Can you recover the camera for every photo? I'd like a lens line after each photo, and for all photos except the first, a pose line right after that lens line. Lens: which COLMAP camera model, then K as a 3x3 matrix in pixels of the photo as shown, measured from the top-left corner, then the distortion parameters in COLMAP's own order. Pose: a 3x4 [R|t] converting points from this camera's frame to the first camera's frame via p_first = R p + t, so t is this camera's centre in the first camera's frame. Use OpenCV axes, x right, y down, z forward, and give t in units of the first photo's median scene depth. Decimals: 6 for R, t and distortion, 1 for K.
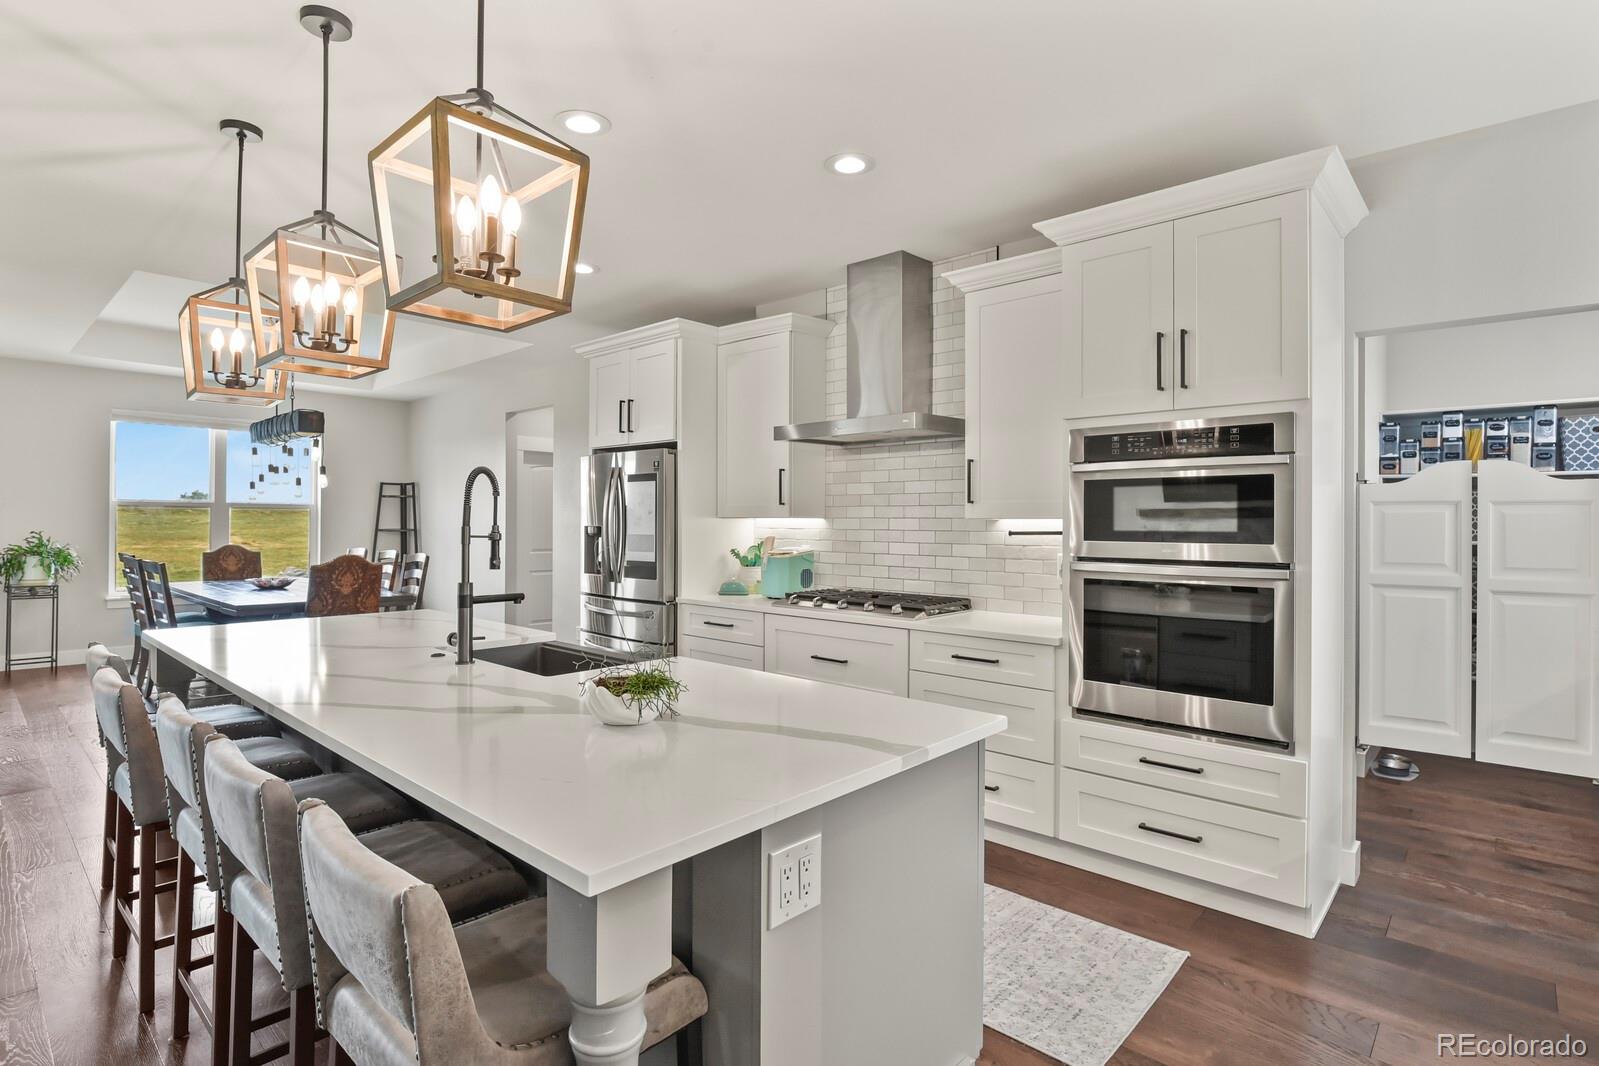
lens RADIAL K [[780.7, 0, 796.1], [0, 780.7, 520.9], [0, 0, 1]] dist [-0.012207, -0.003125]
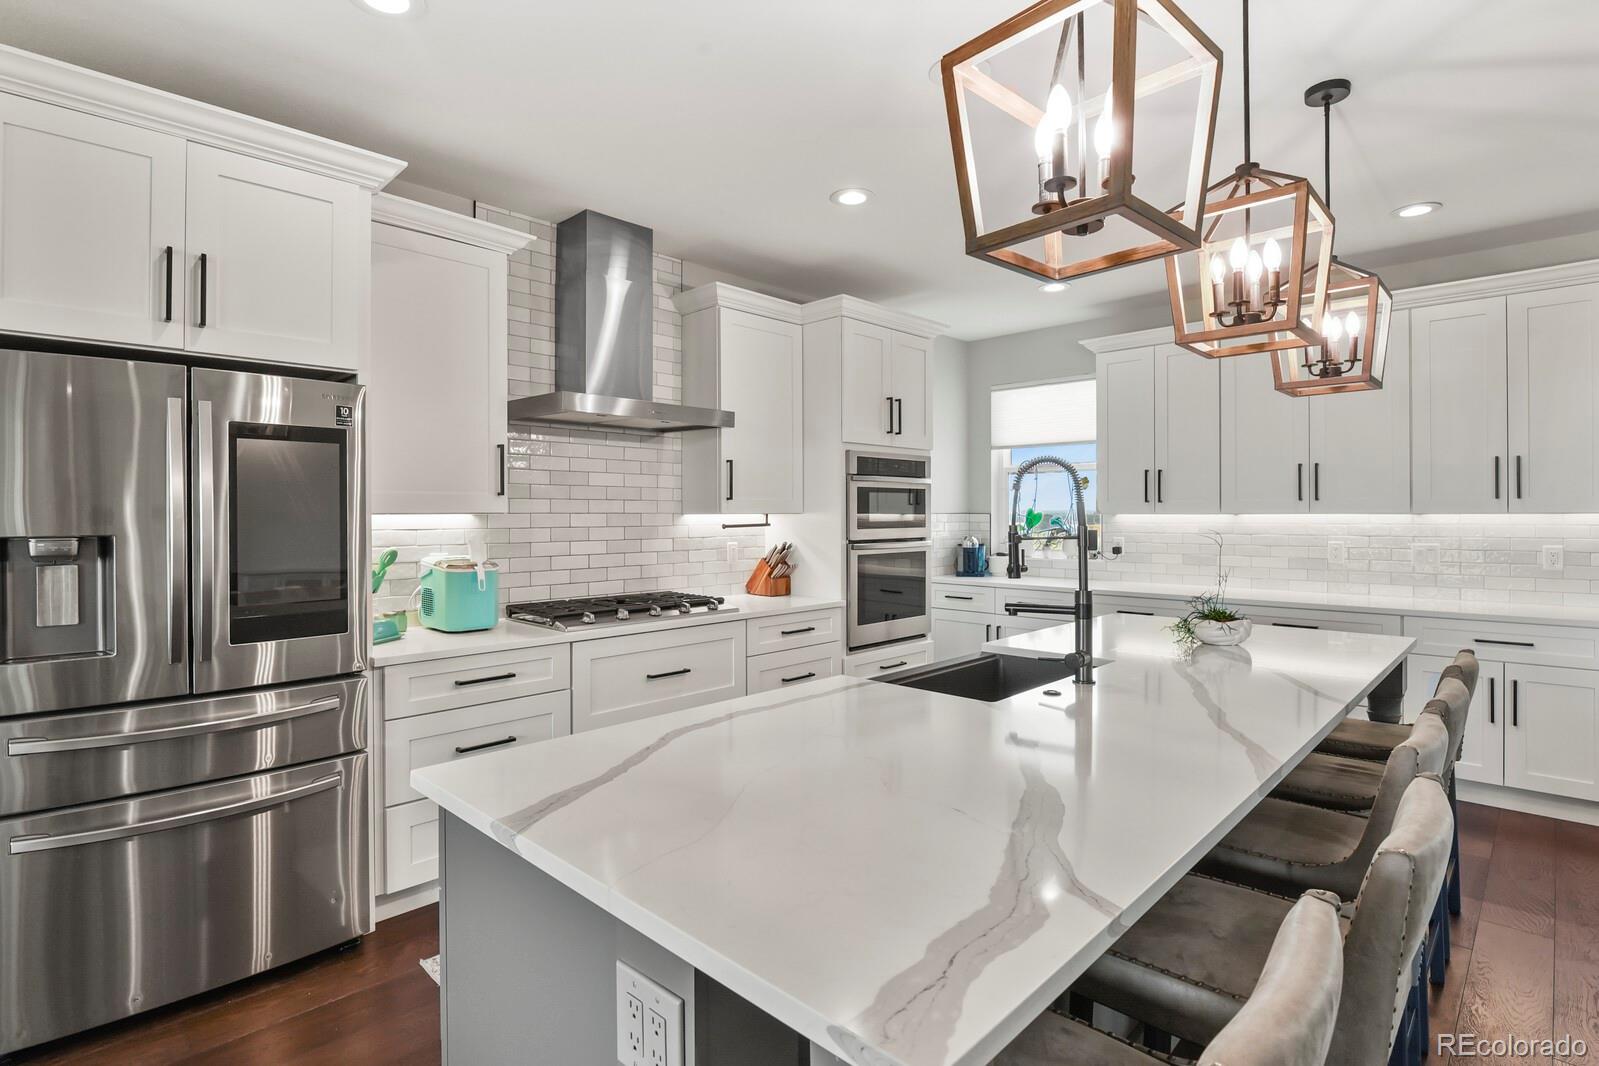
lens RADIAL K [[780.7, 0, 793.6], [0, 780.7, 522.4], [0, 0, 1]] dist [-0.012207, -0.003125]
pose [[0.046476, -0.016276, 0.998787, -0.750069], [0.000803, 0.999868, 0.016256, -0.007684], [-0.998919, 0.000047, 0.046483, 0.737440]]
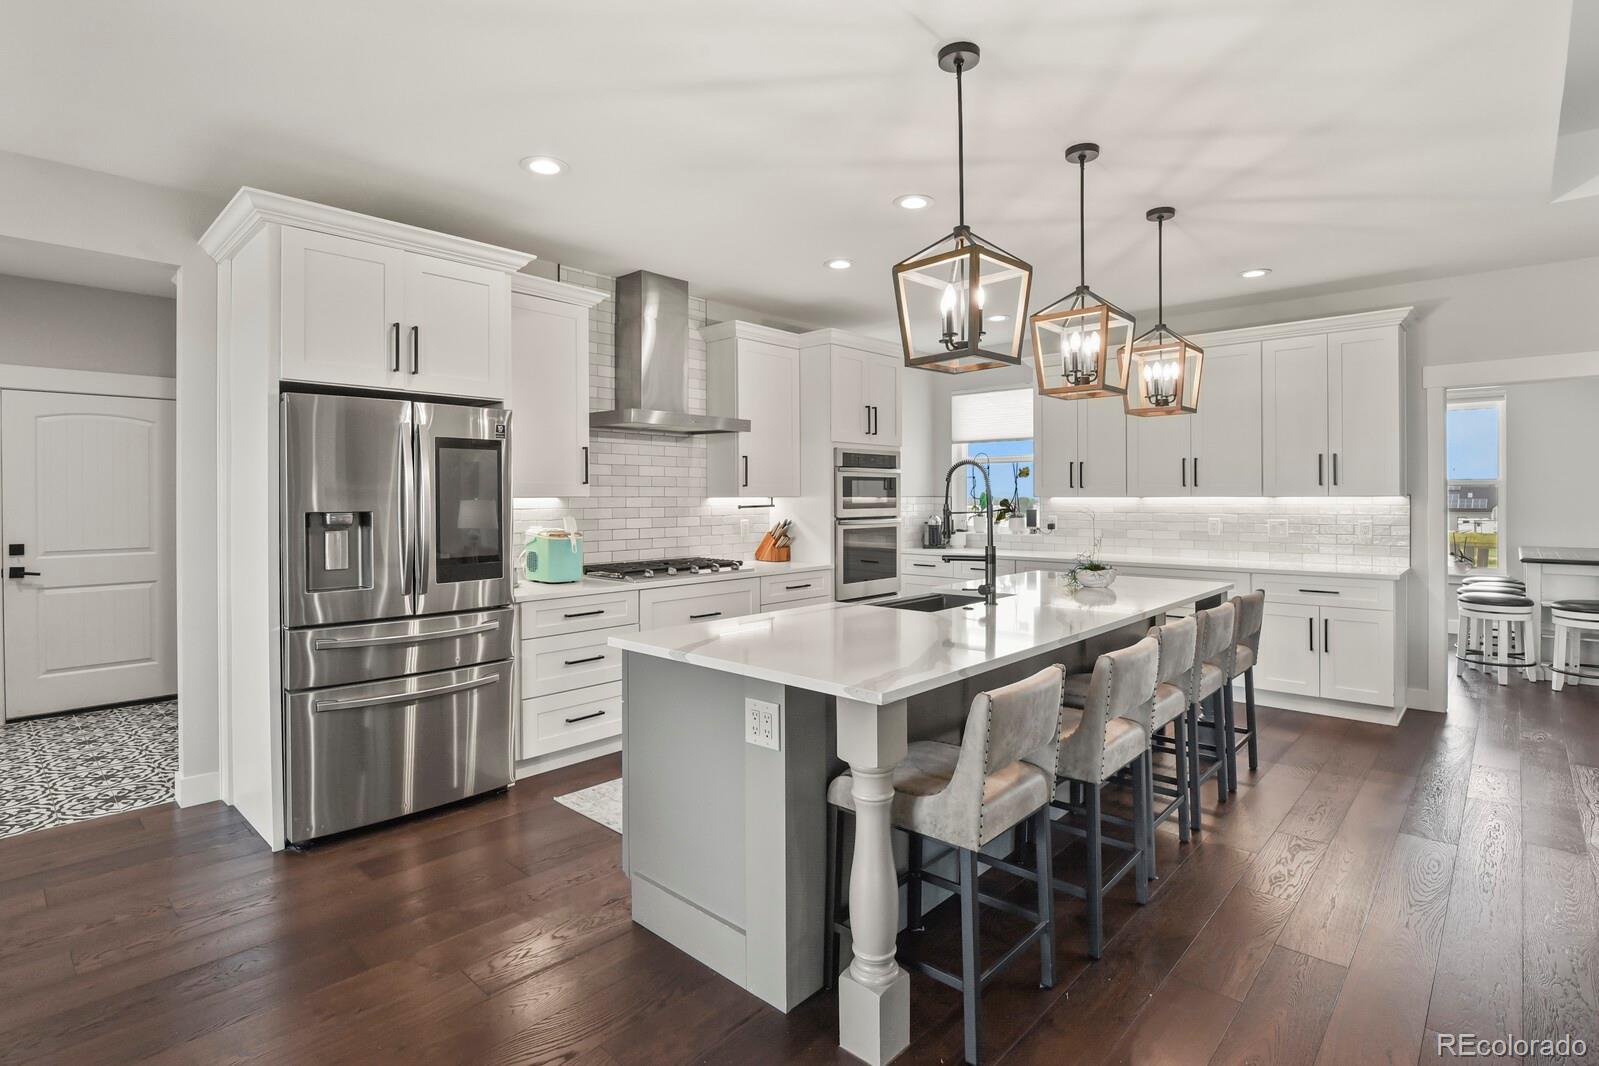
lens RADIAL K [[780.7, 0, 790.9], [0, 780.7, 497.1], [0, 0, 1]] dist [-0.012207, -0.003125]
pose [[0.022789, -0.005707, 0.999724, -1.038824], [0.001423, 0.999983, 0.005676, -0.009933], [-0.999739, 0.001293, 0.022796, 0.758836]]
